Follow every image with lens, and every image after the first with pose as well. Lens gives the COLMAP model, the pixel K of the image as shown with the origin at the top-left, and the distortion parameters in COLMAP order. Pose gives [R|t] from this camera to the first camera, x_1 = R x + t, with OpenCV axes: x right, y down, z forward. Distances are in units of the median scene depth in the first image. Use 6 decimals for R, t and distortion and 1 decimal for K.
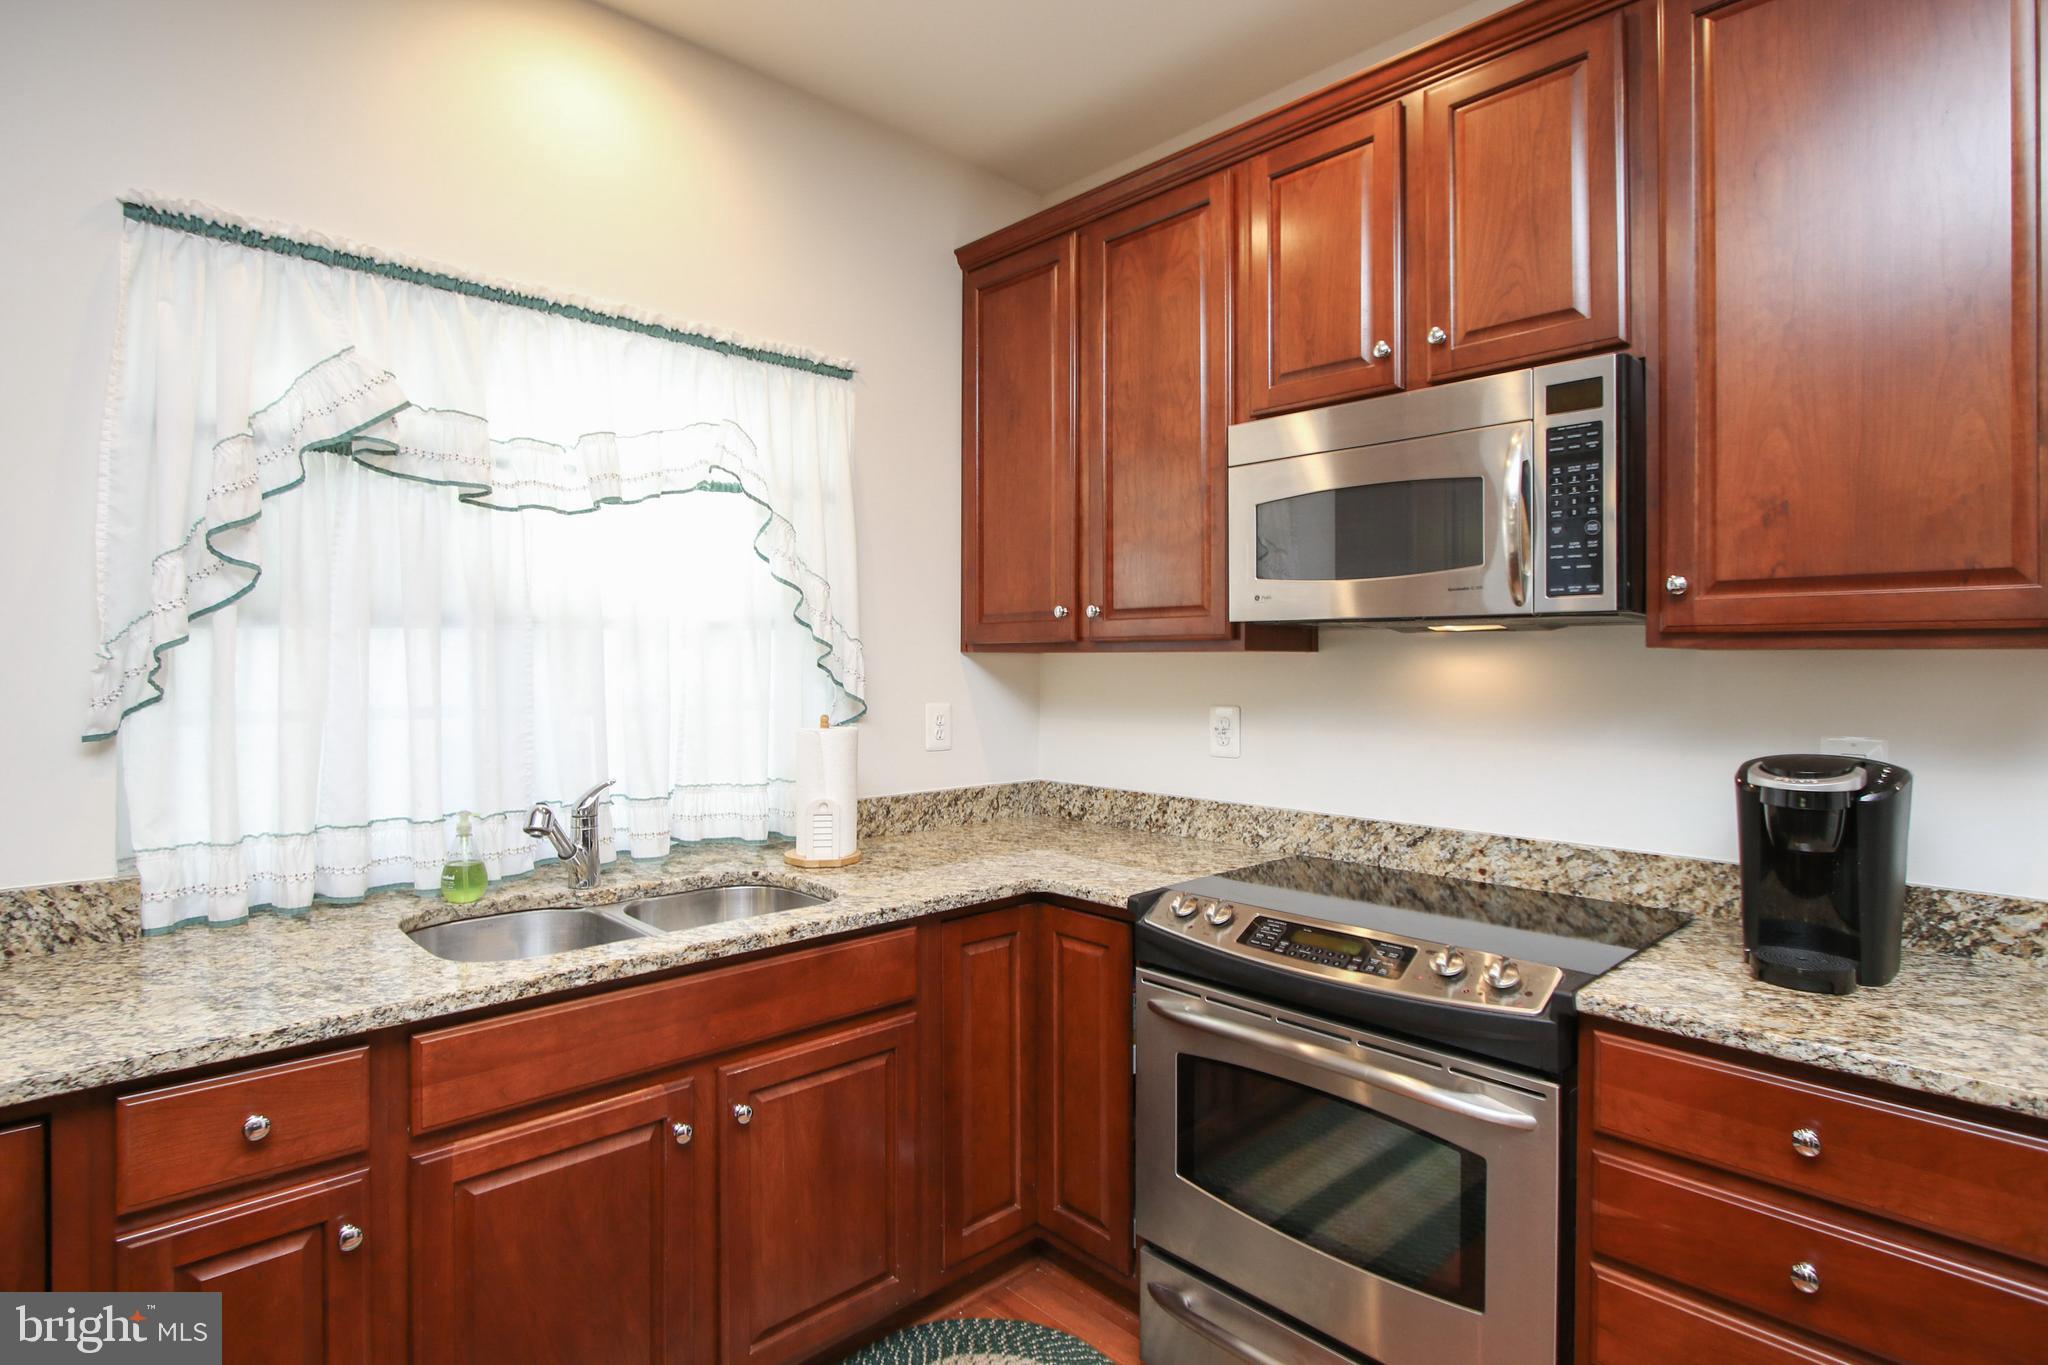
lens RADIAL K [[1024.1, 0, 1023.0], [0, 1024.1, 662.9], [0, 0, 1]] dist [-0.017473, 0.002605]
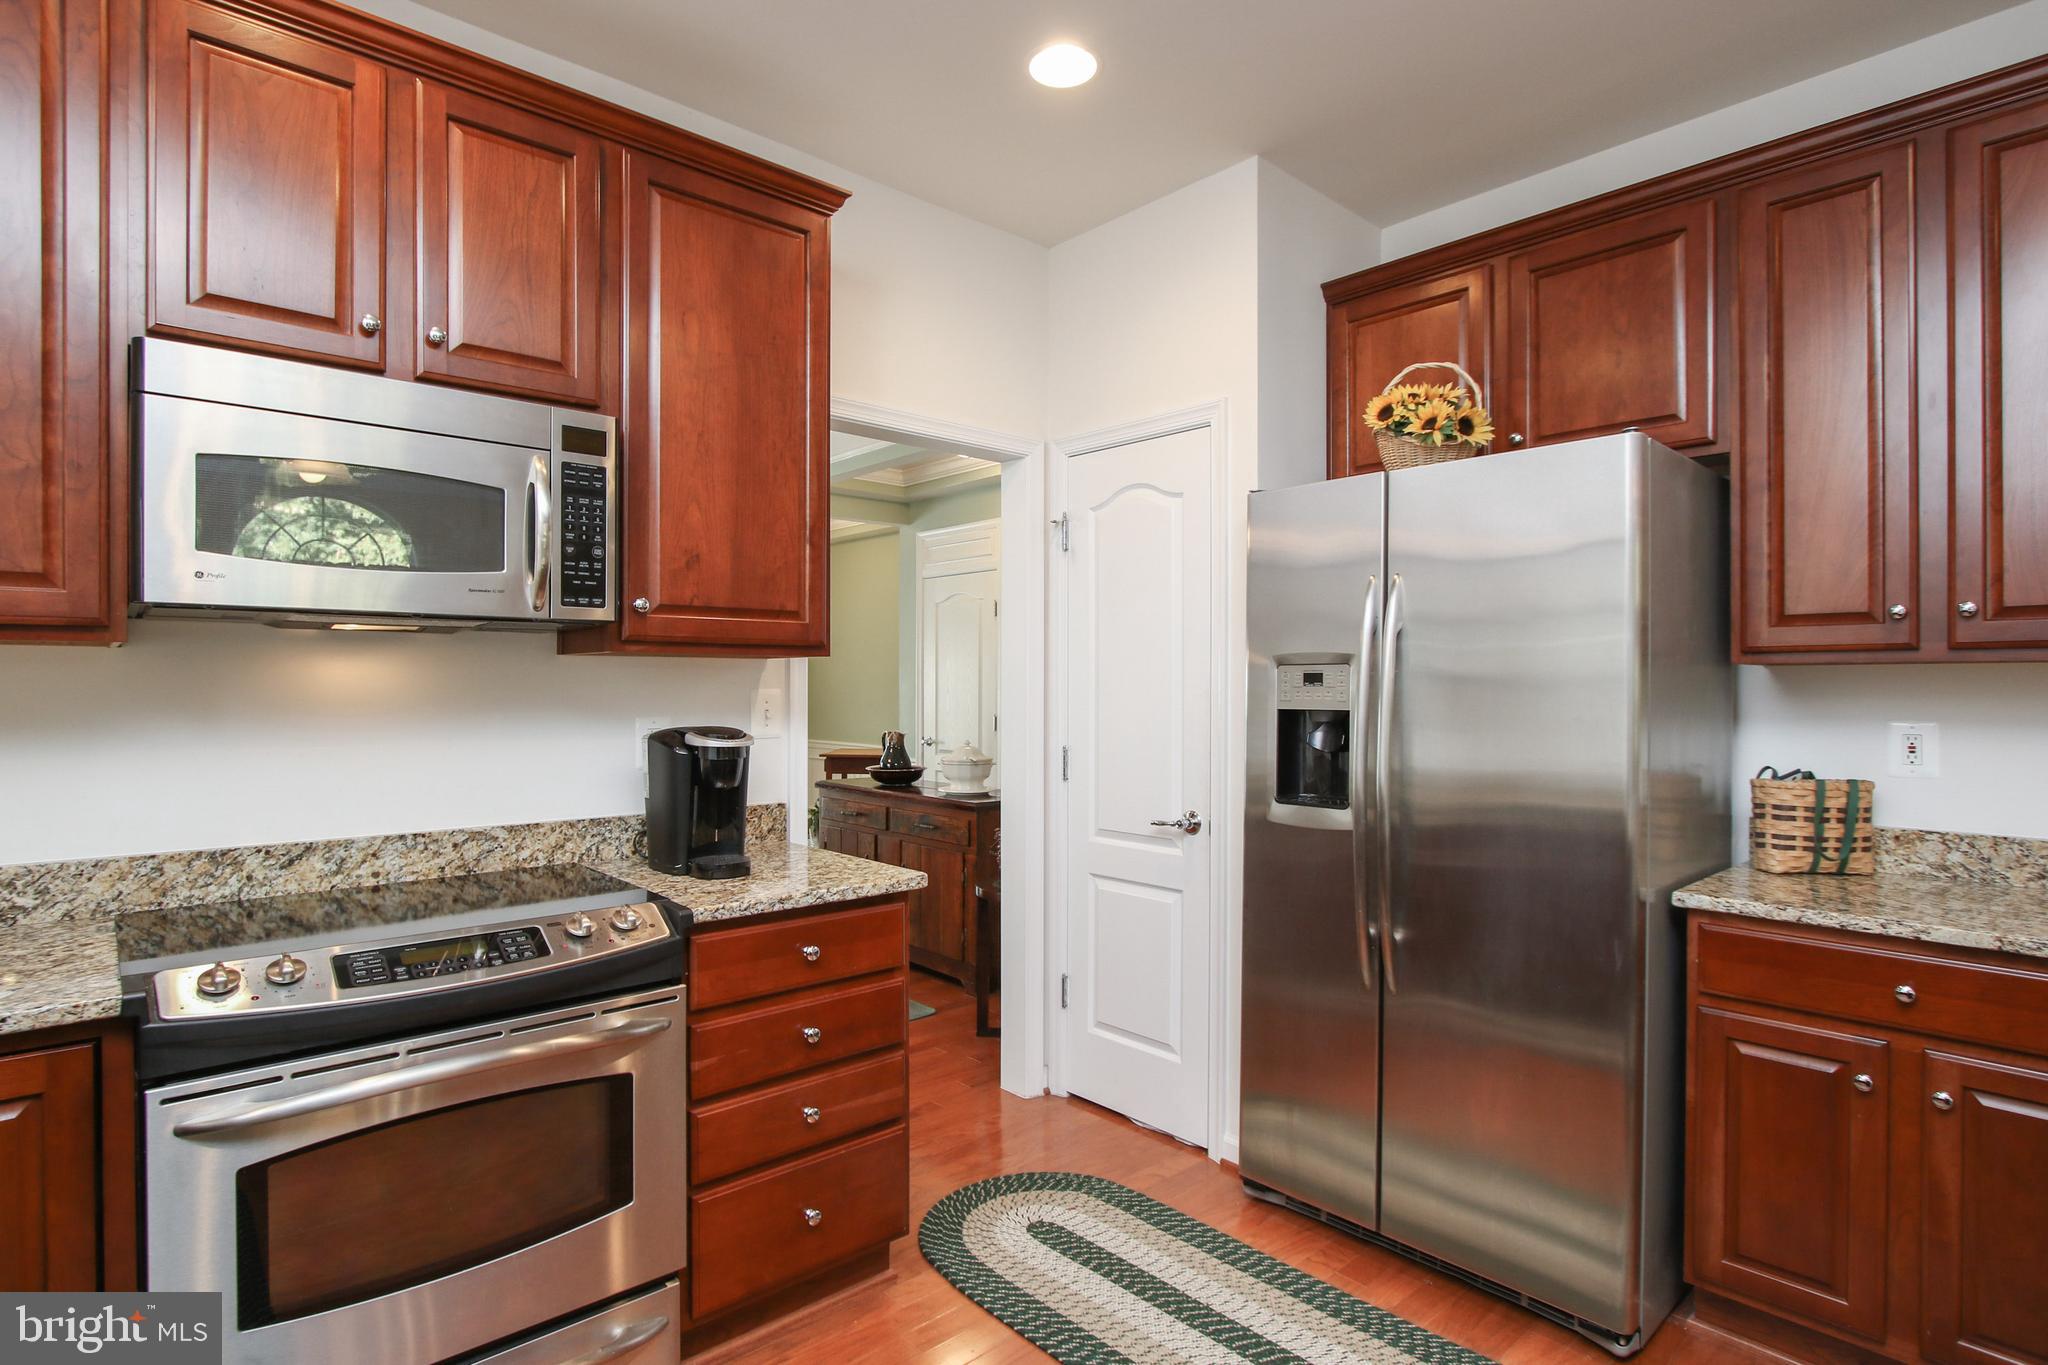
lens RADIAL K [[1024.1, 0, 978.3], [0, 1024.1, 688.8], [0, 0, 1]] dist [-0.017473, 0.002605]
pose [[0.050007, -0.007678, 0.998719, -0.537699], [0.000366, 0.999971, 0.007669, 0.018684], [-0.998749, -0.000018, 0.050008, 0.395397]]
